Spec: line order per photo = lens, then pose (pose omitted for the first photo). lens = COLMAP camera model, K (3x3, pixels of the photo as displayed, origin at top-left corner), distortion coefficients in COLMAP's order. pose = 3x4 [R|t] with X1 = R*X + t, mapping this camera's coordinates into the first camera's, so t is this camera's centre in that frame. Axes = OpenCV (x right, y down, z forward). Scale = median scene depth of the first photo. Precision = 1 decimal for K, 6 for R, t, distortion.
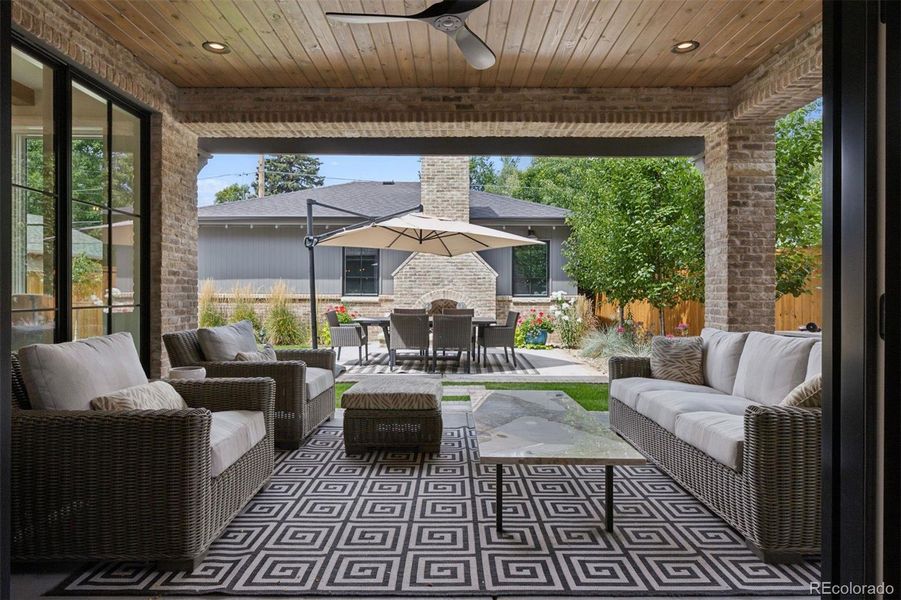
lens RADIAL K [[538.3, 0, 443.3], [0, 538.3, 293.6], [0, 0, 1]] dist [0.010594, -0.003287]
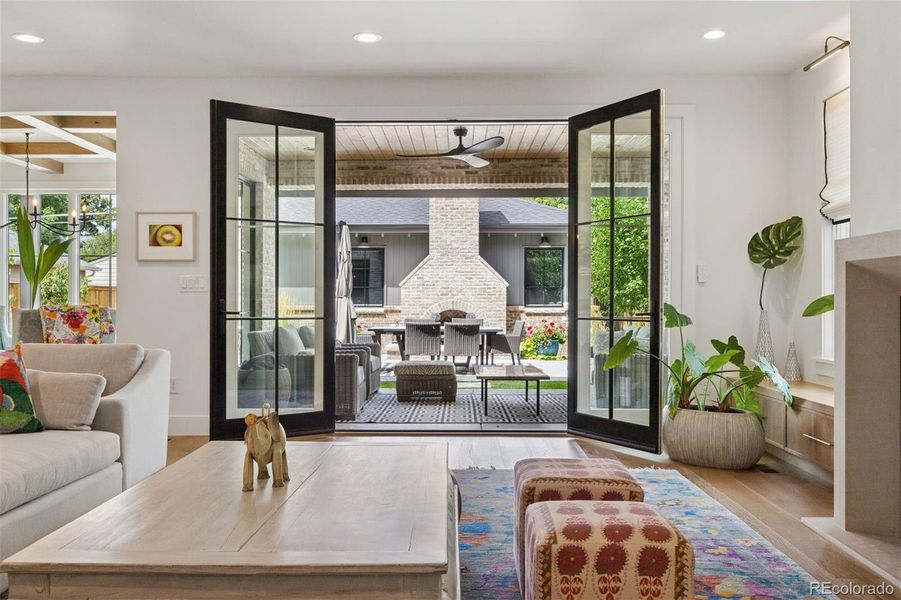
lens RADIAL K [[762.3, 0, 449.6], [0, 762.3, 300.7], [0, 0, 1]] dist [0.000033, -0.003387]
pose [[0.999988, -0.002947, 0.003845, -0.013693], [0.002961, 0.999989, -0.003701, -0.001095], [-0.003834, 0.003712, 0.999986, -0.526268]]
